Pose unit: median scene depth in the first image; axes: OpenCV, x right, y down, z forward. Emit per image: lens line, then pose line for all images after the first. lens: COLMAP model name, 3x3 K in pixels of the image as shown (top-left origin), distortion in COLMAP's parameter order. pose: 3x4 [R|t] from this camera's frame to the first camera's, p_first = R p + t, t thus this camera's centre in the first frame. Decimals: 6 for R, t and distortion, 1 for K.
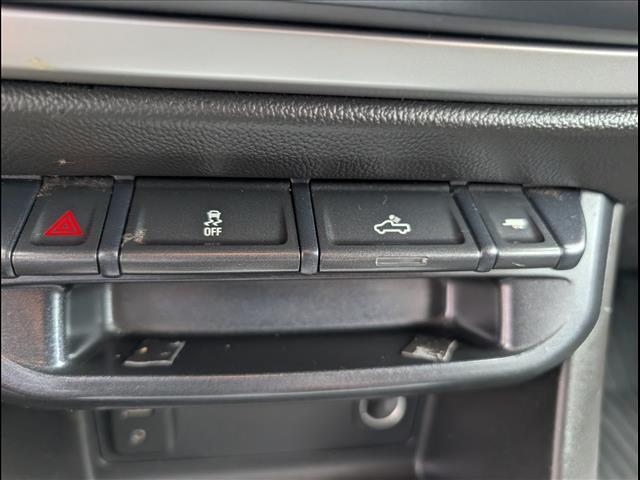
lens RADIAL K [[469.9, 0, 320.0], [0, 469.9, 240.0], [0, 0, 1]] dist [-0.034177, 0.001215]
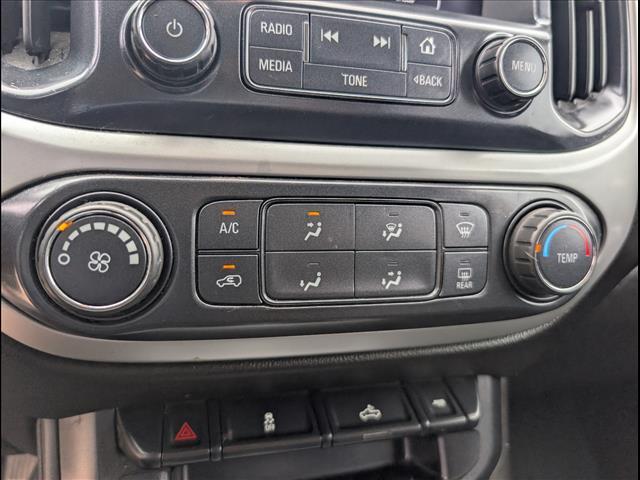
lens RADIAL K [[469.9, 0, 320.0], [0, 469.9, 240.0], [0, 0, 1]] dist [-0.034177, 0.001215]
pose [[0.992862, -0.038090, 0.113024, -0.196249], [0.063419, 0.971166, -0.229813, -0.260095], [-0.101012, 0.235341, 0.966650, -0.787465]]
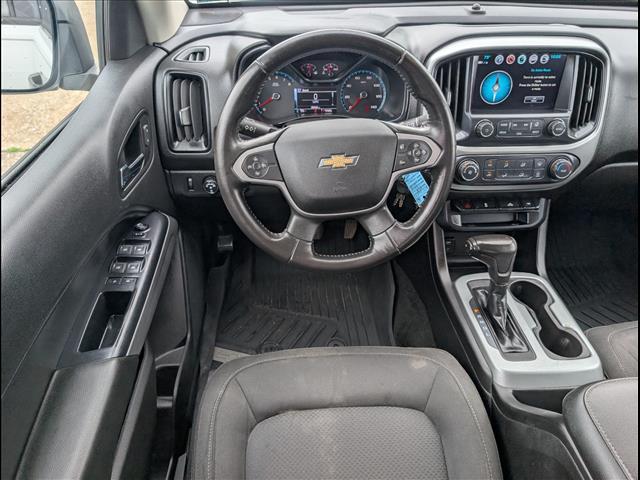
lens RADIAL K [[453.0, 0, 320.0], [0, 453.0, 240.0], [0, 0, 1]] dist [0.000761, -0.000346]
pose [[0.995227, -0.019735, -0.095573, -2.023377], [0.027874, 0.996026, 0.084584, -0.153084], [0.093524, -0.086844, 0.991822, -5.994558]]
